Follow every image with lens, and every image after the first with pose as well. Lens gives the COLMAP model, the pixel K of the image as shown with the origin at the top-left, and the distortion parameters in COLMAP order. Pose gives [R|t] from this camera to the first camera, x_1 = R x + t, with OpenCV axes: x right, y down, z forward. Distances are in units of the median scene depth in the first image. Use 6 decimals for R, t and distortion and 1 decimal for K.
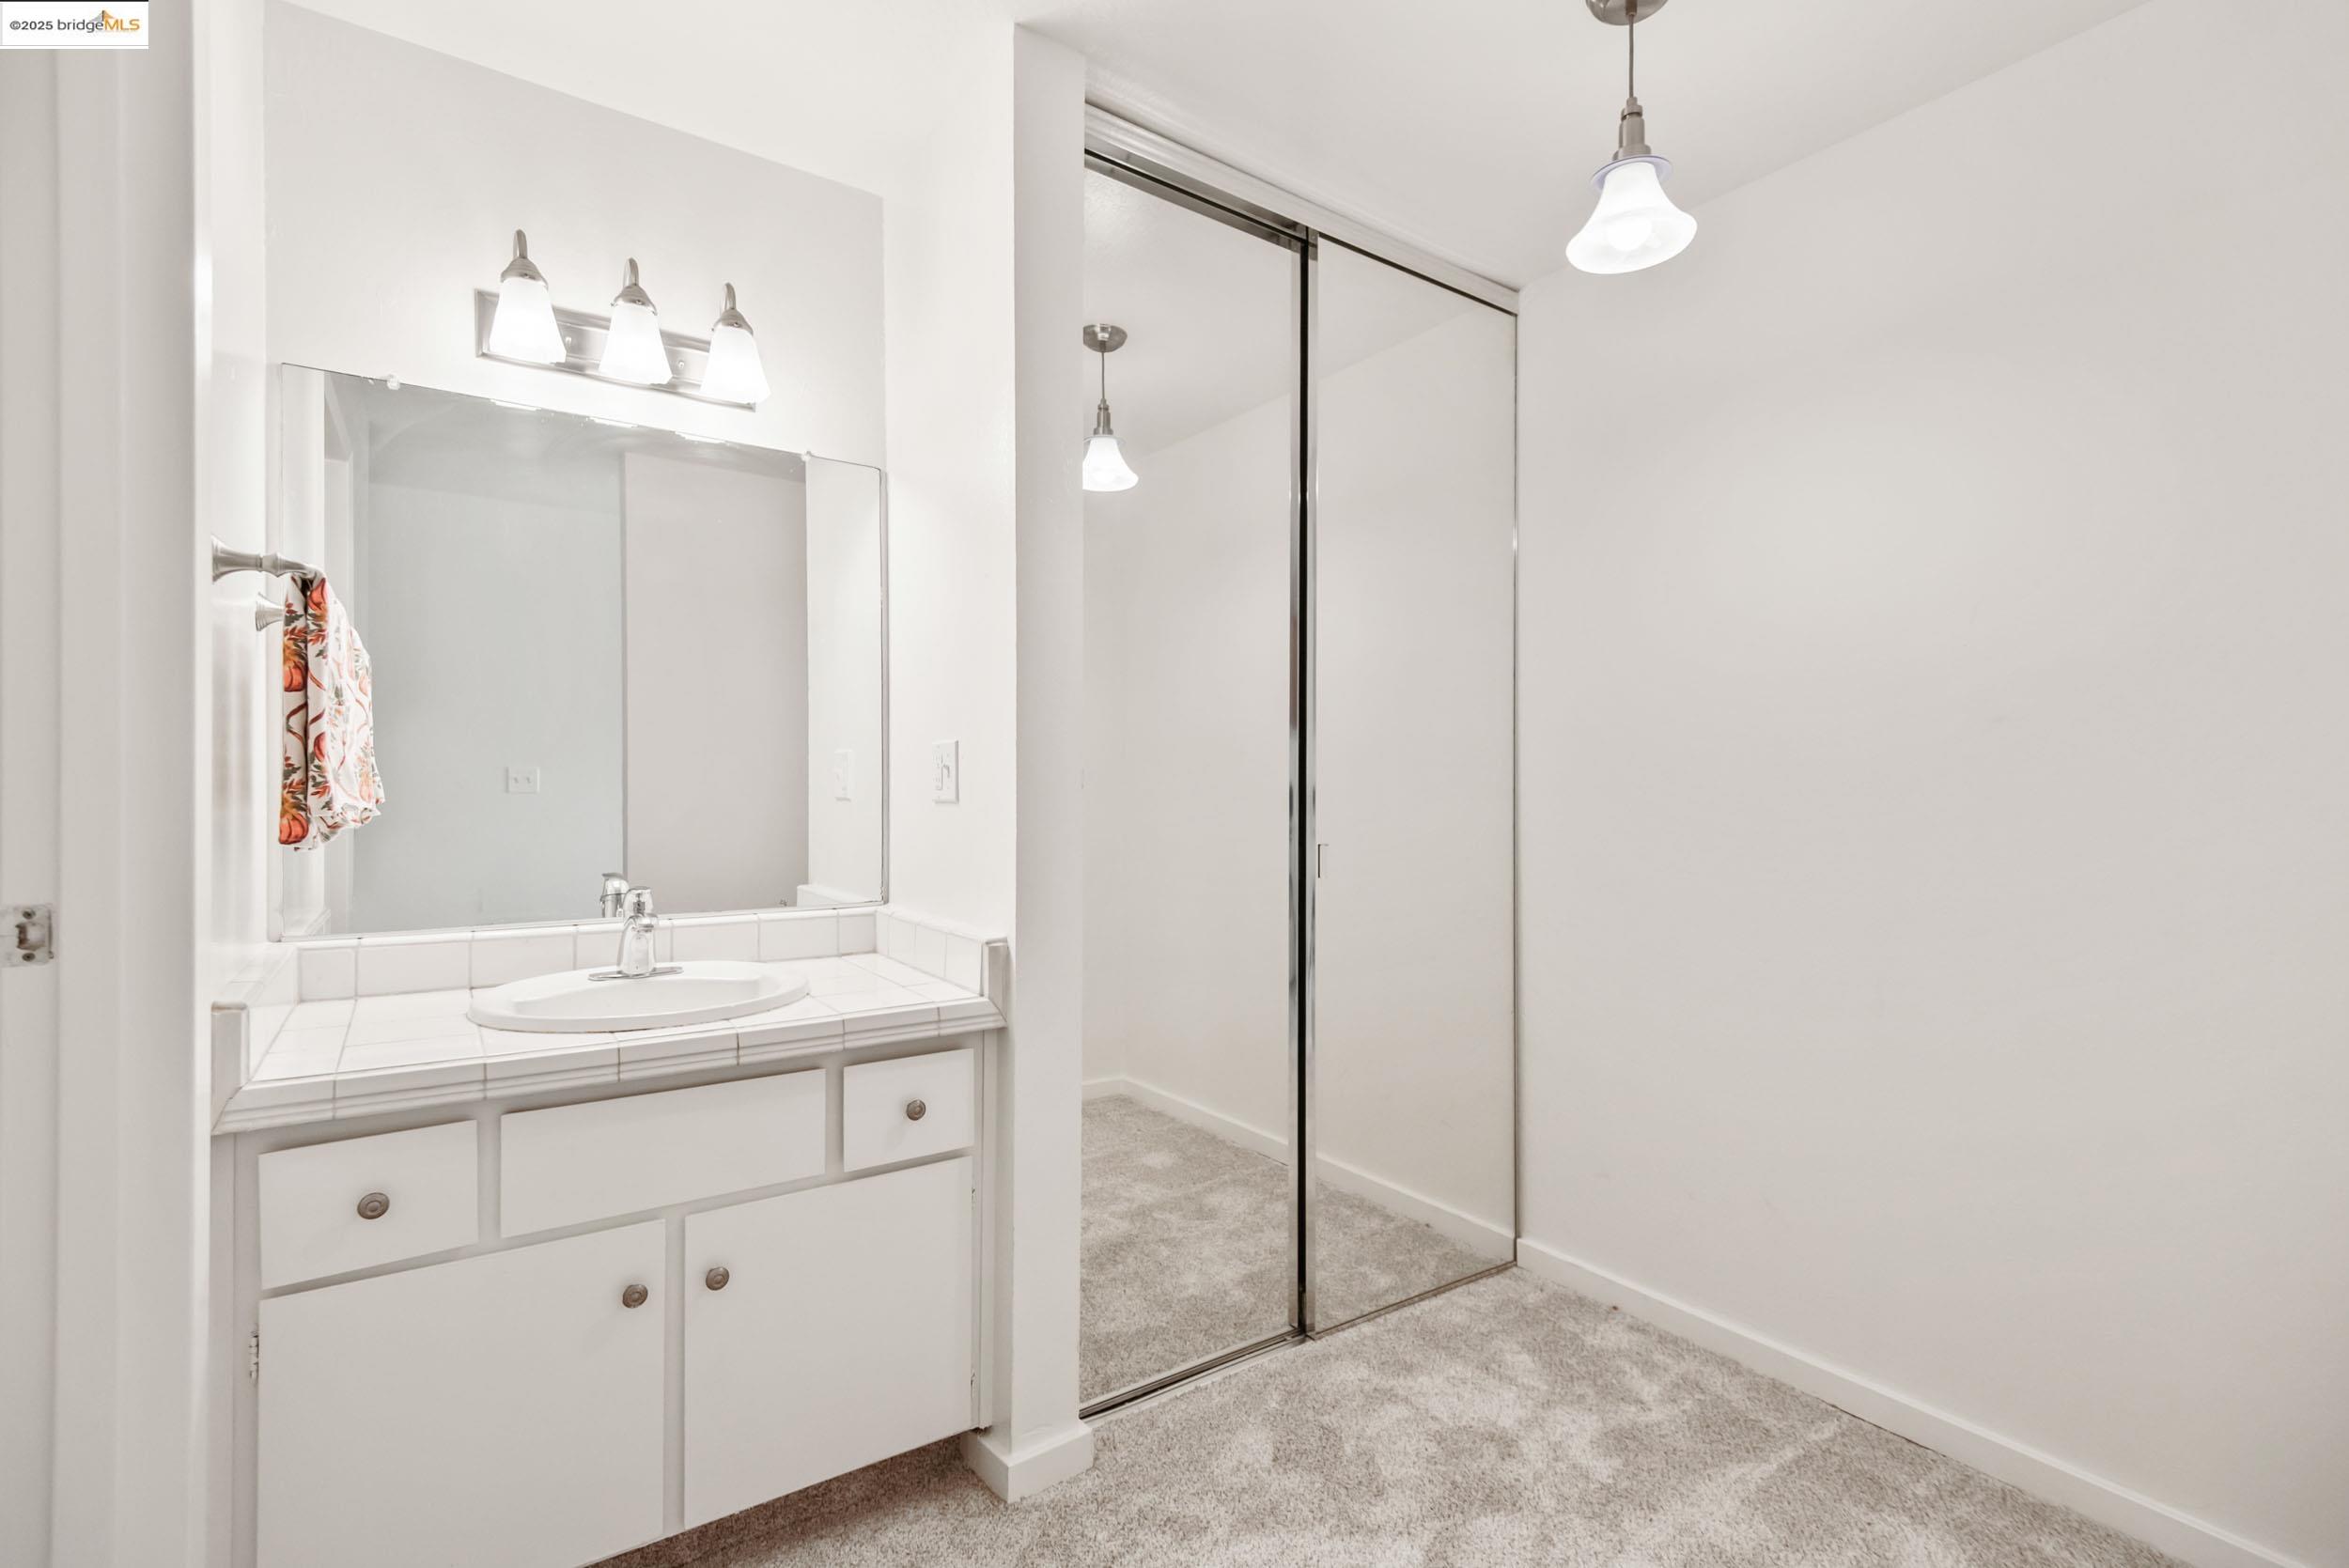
lens RADIAL K [[1102.9, 0, 1097.3], [0, 1102.9, 787.8], [0, 0, 1]] dist [0.044910, -0.028368]
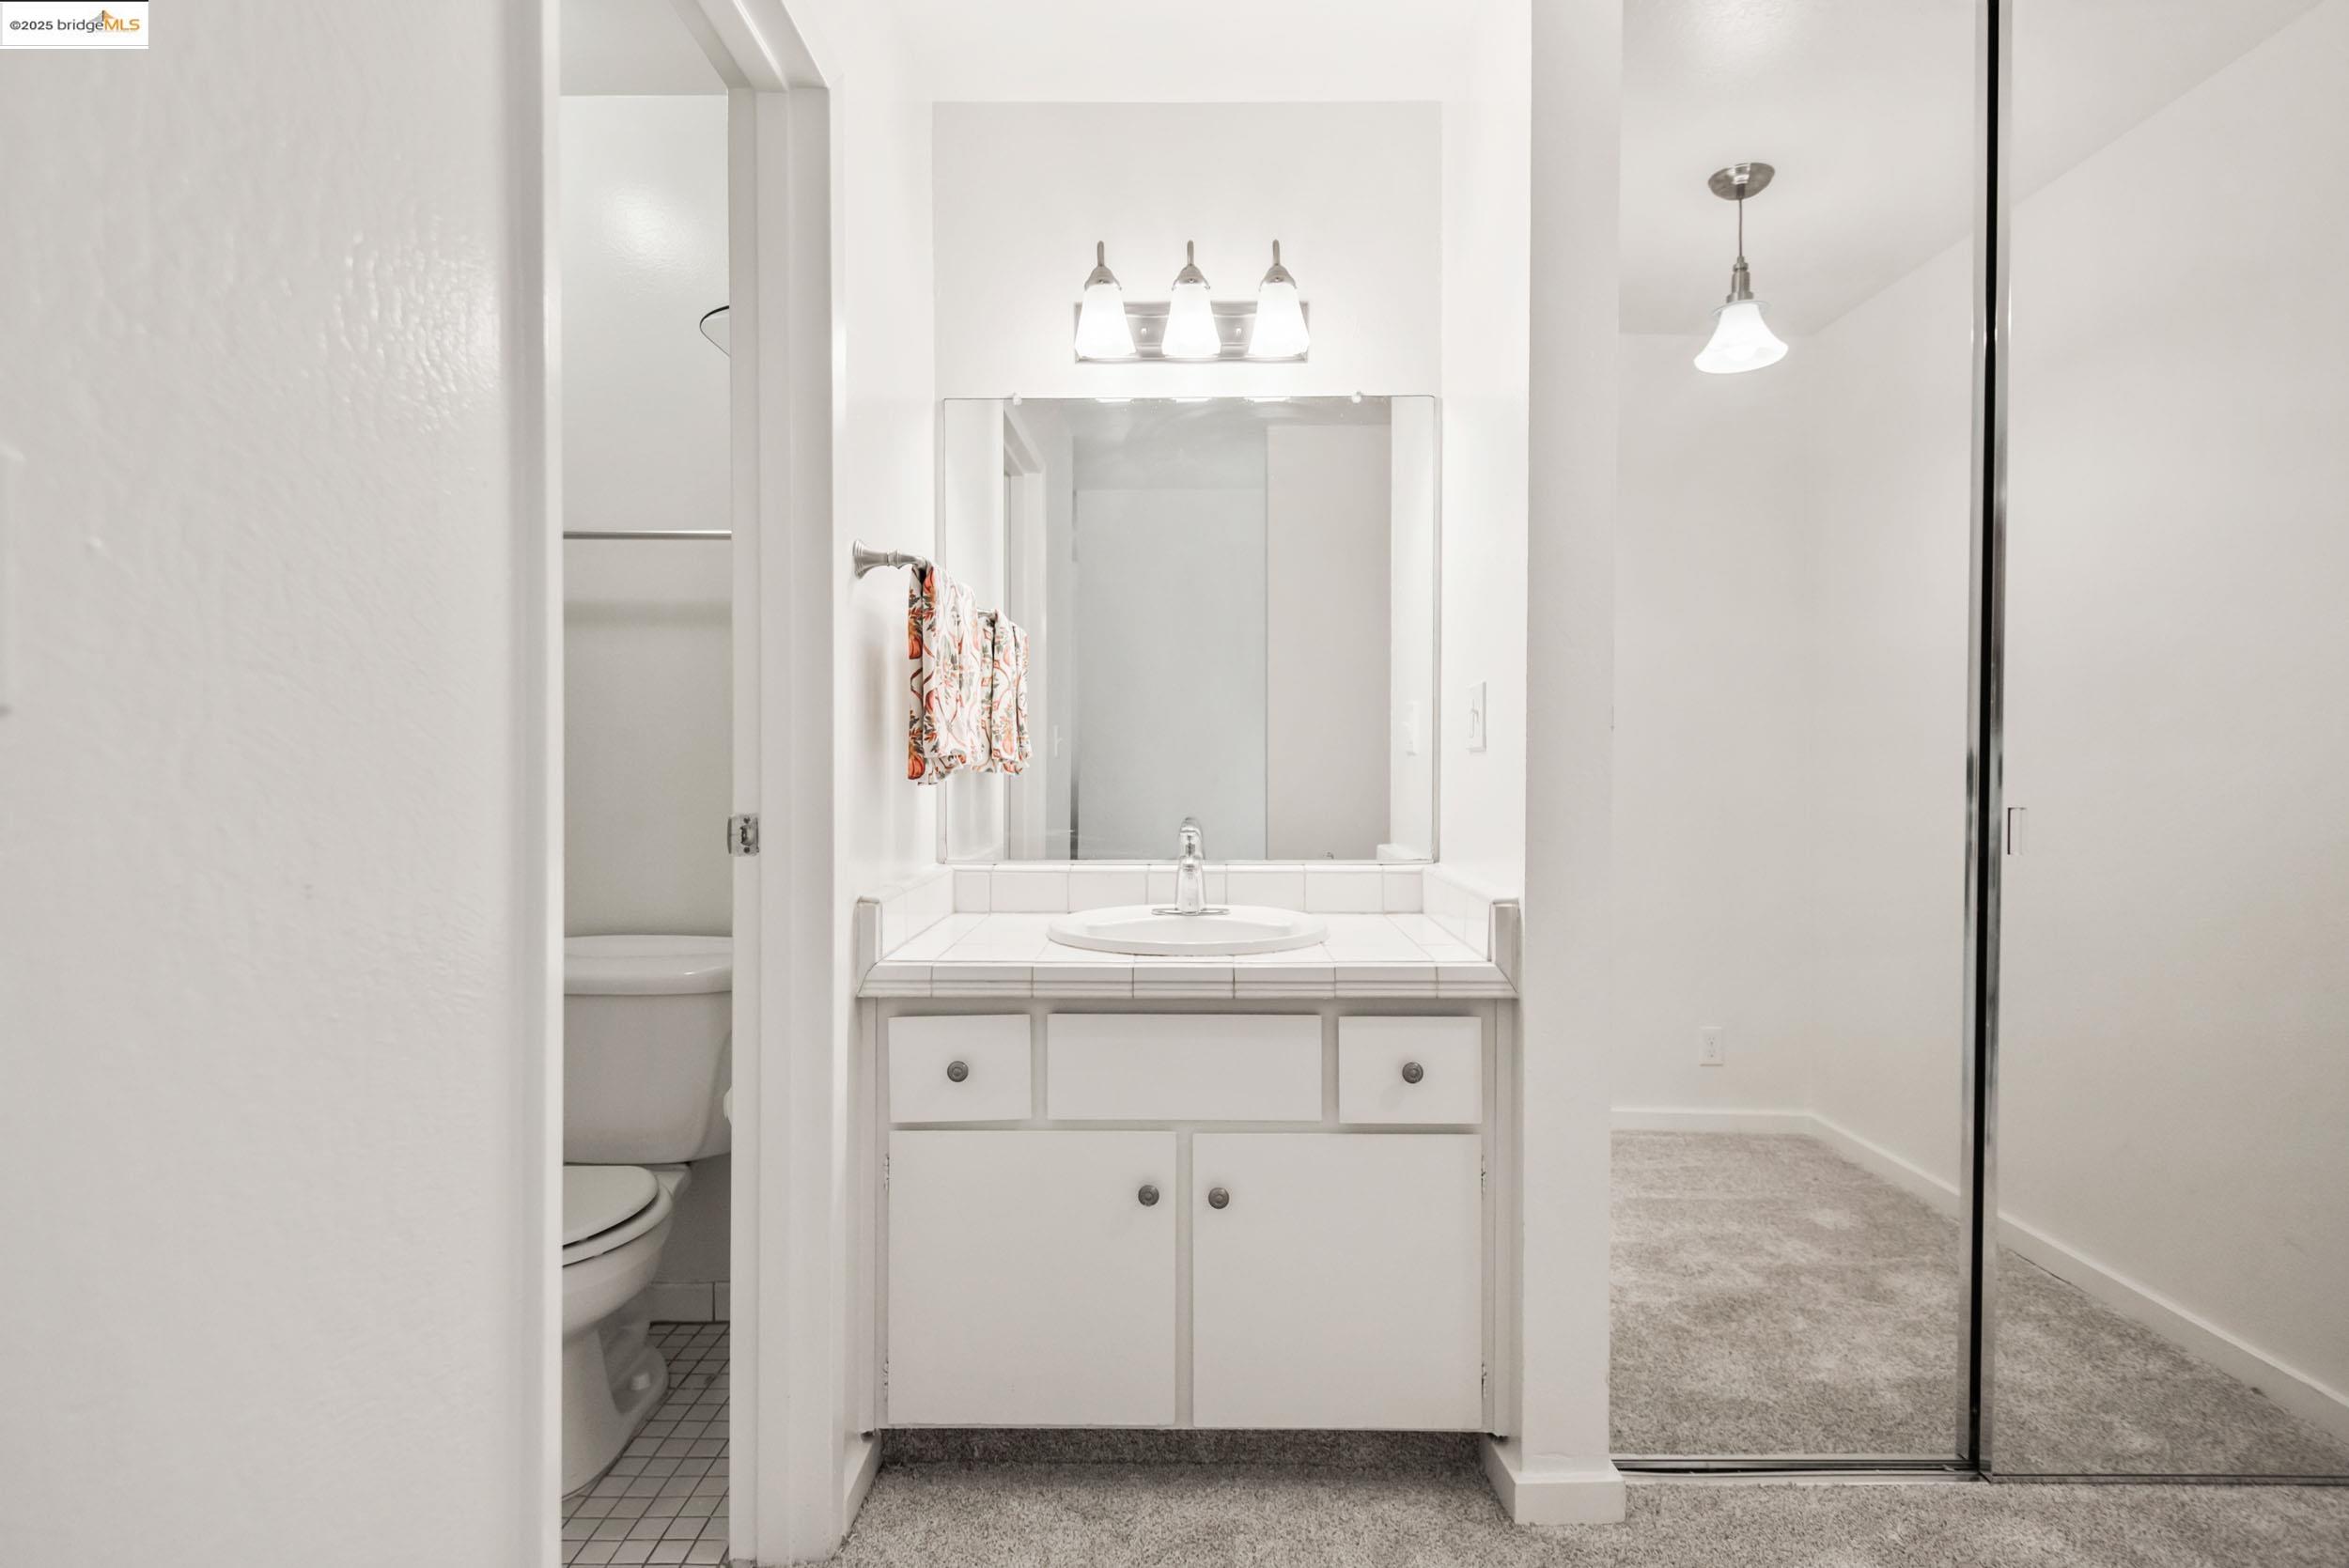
lens RADIAL K [[1259.1, 0, 1174.5], [0, 1259.1, 784.0], [0, 0, 1]] dist [0.047211, -0.029319]
pose [[0.814049, 0.006477, -0.580759, 0.280172], [-0.002199, 0.999965, 0.008070, 0.034666], [0.580791, -0.005292, 0.814035, 0.004496]]
